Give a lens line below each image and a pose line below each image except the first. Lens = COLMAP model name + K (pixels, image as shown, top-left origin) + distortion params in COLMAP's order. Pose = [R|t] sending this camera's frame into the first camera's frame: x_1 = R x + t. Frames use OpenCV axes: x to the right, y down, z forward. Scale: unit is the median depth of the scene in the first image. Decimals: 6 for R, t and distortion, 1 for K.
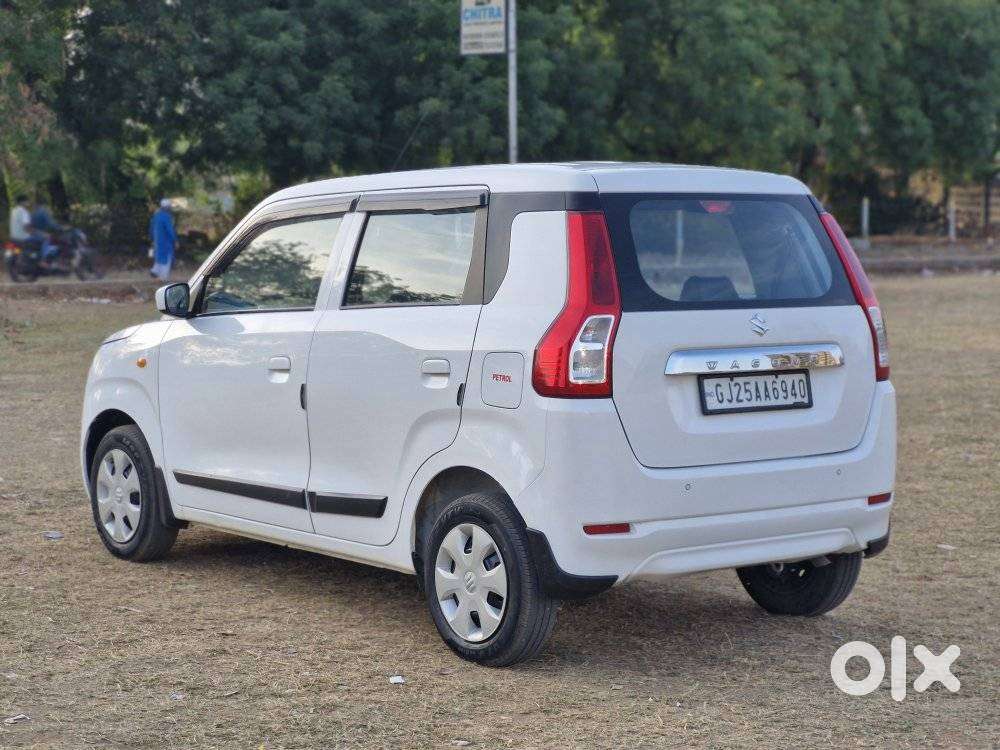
lens RADIAL K [[2227.9, 0, 500.0], [0, 2227.9, 375.0], [0, 0, 1]] dist [-0.034789, -0.047394]
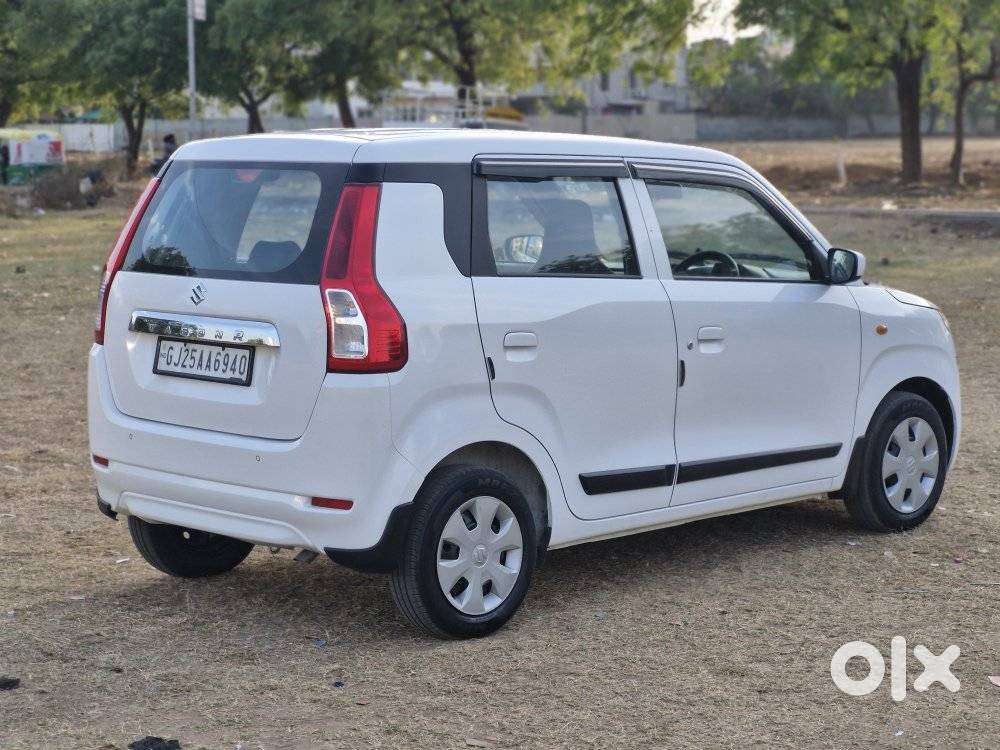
lens RADIAL K [[2055.6, 0, 500.0], [0, 2055.6, 375.0], [0, 0, 1]] dist [-0.036535, 2.302351]
pose [[0.121021, 0.104263, -0.987159, 1.043243], [-0.073593, 0.992674, 0.095823, -0.084385], [0.989918, 0.061051, 0.127808, 1.008401]]
